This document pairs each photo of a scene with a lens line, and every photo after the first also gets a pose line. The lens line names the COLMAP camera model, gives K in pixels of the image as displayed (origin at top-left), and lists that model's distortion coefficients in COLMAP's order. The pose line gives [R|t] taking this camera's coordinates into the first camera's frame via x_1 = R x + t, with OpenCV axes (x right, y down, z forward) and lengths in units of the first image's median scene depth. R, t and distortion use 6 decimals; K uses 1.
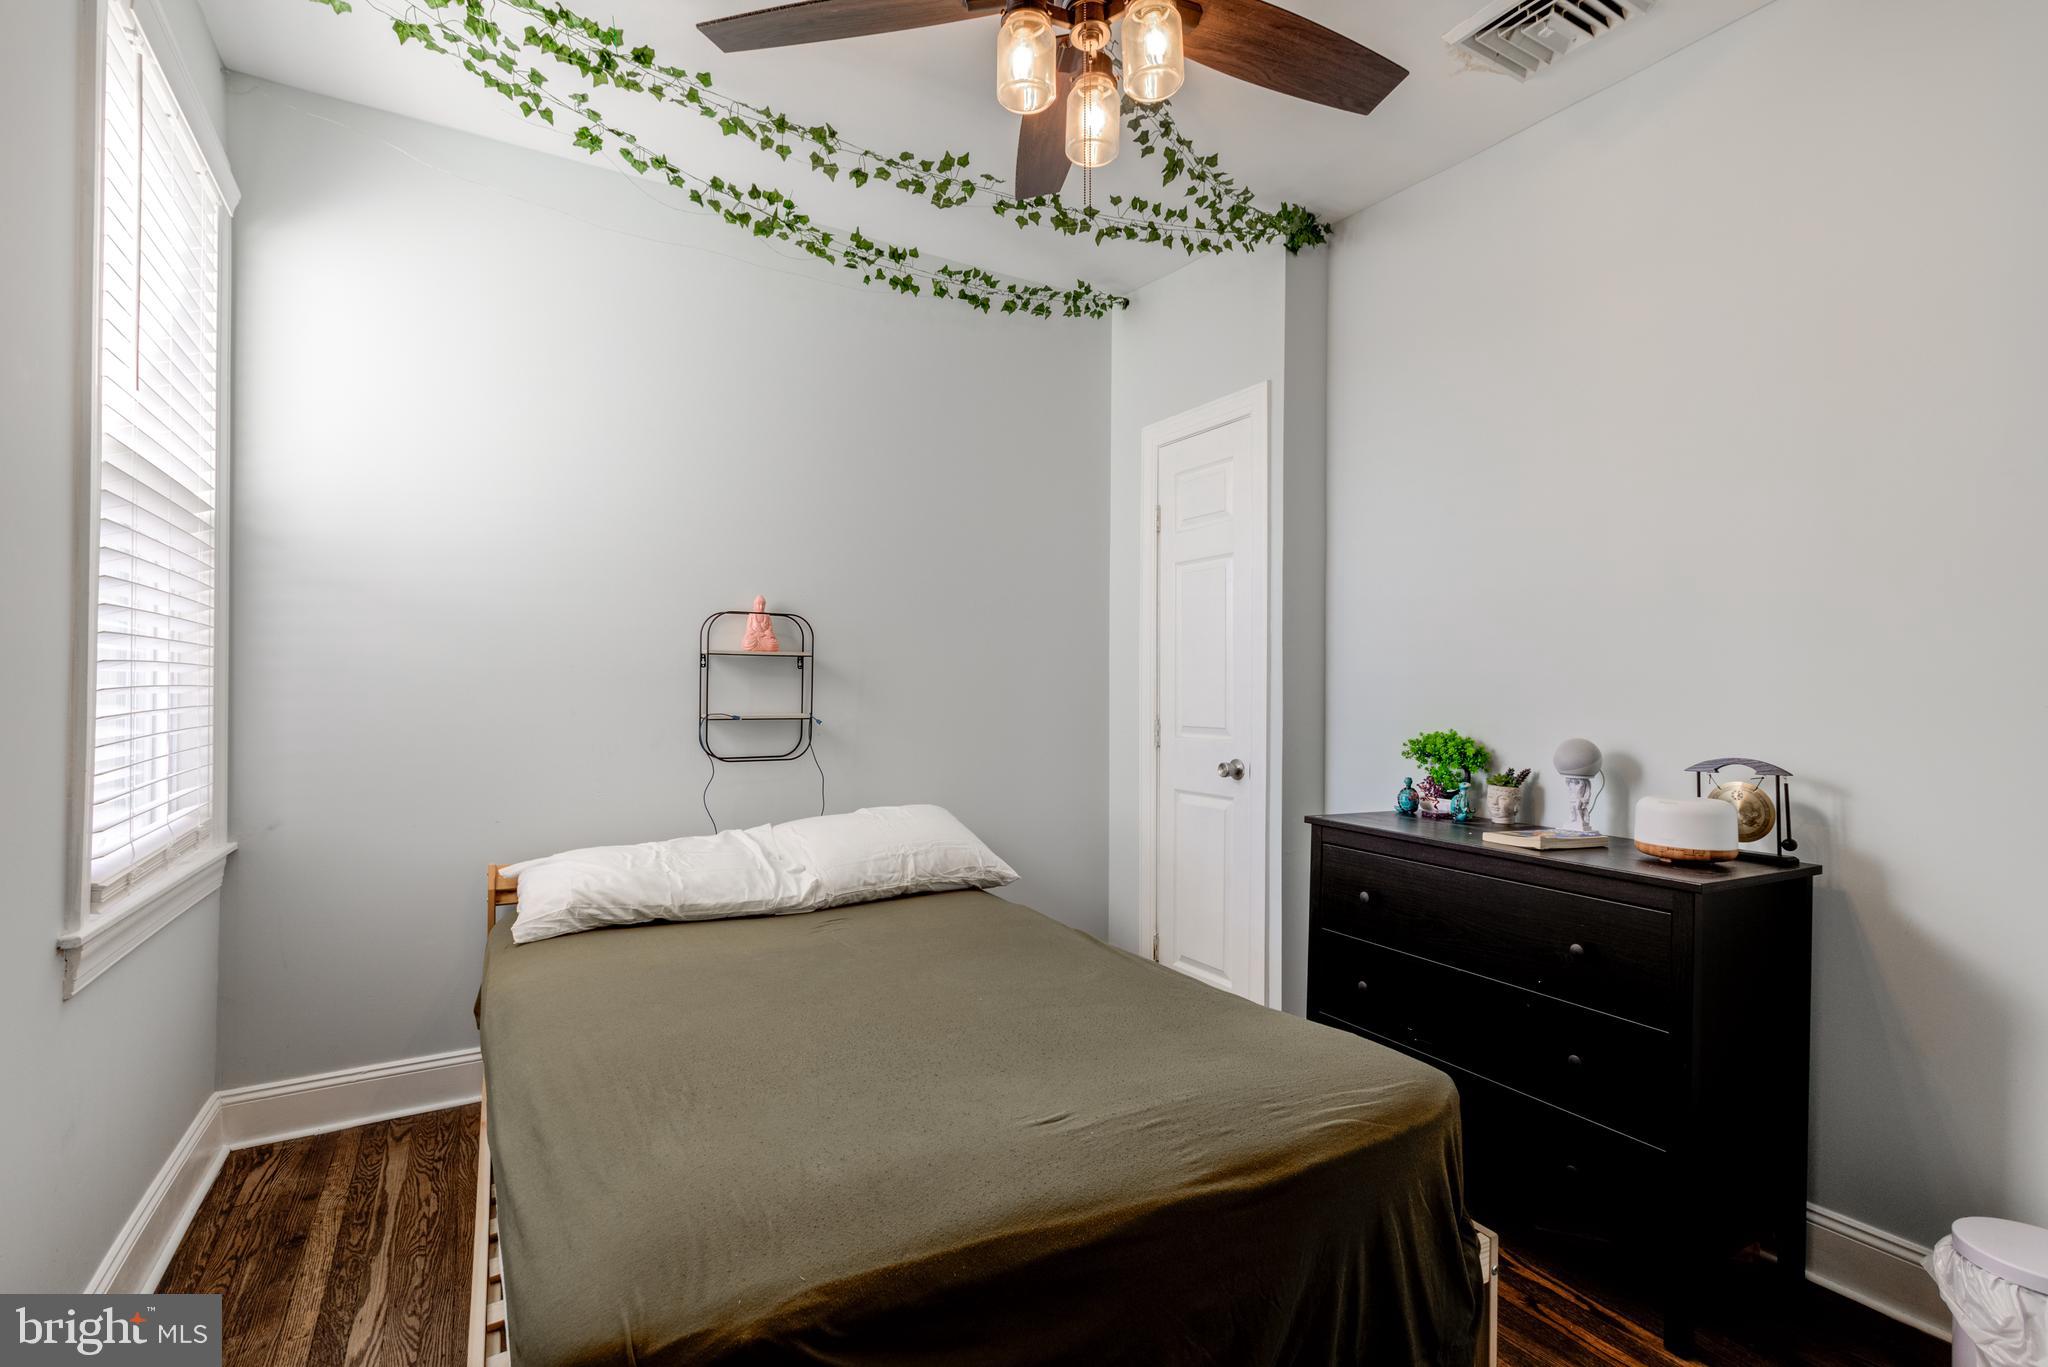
lens RADIAL K [[936.9, 0, 1020.7], [0, 936.9, 683.7], [0, 0, 1]] dist [-0.011087, 0.005280]
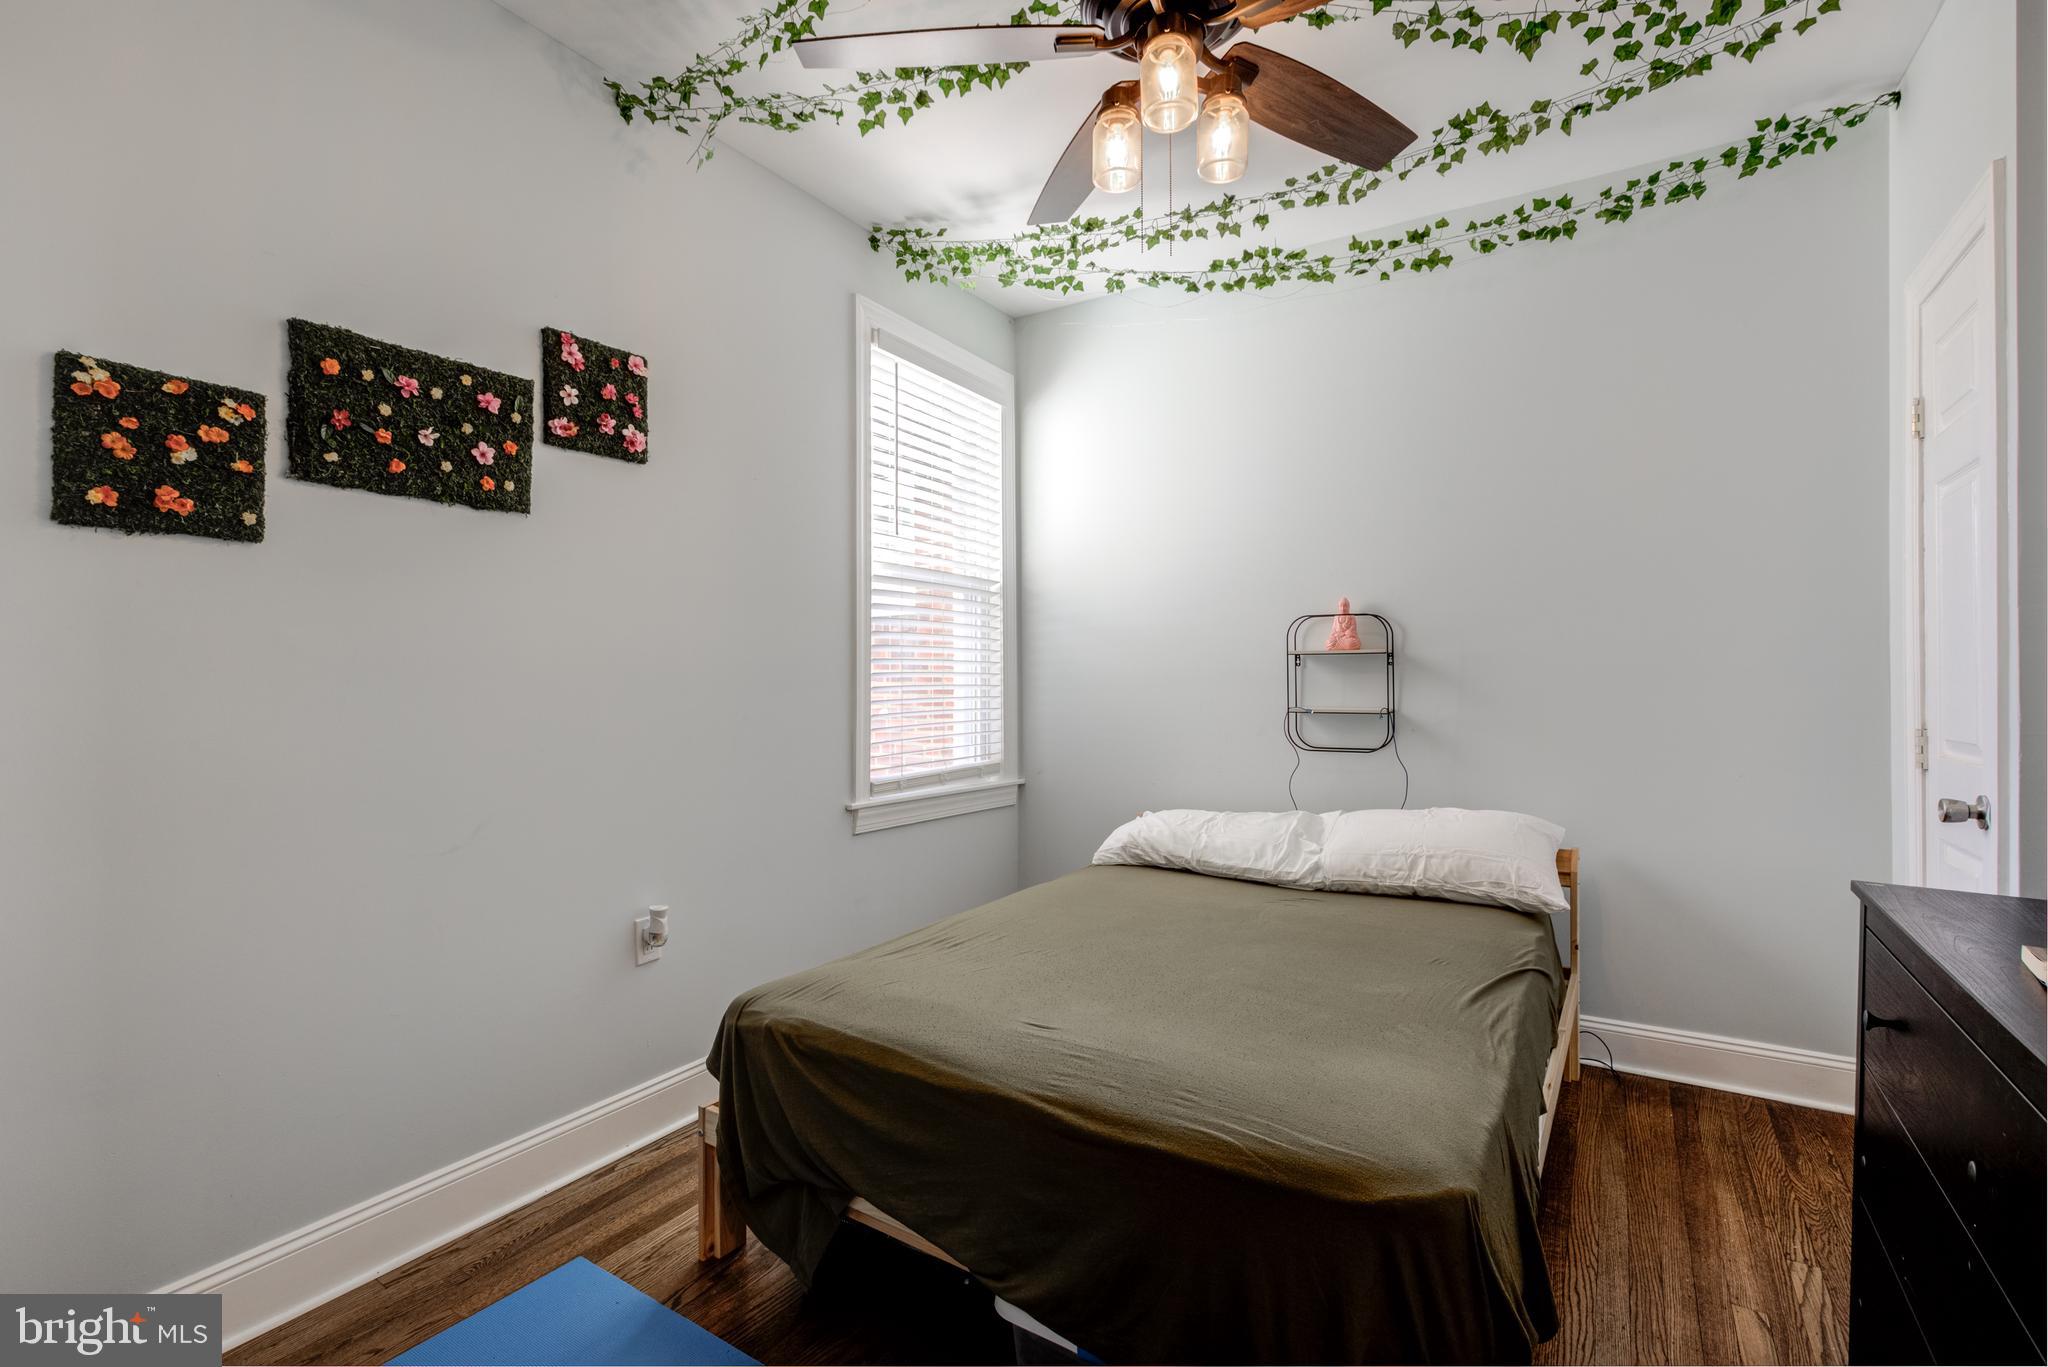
lens RADIAL K [[936.9, 0, 1021.0], [0, 936.9, 684.7], [0, 0, 1]] dist [-0.011087, 0.005280]
pose [[0.460305, -0.006983, -0.887733, 0.606162], [0.009962, 0.999947, -0.002700, 0.005198], [0.887705, -0.007601, 0.460350, 0.212074]]
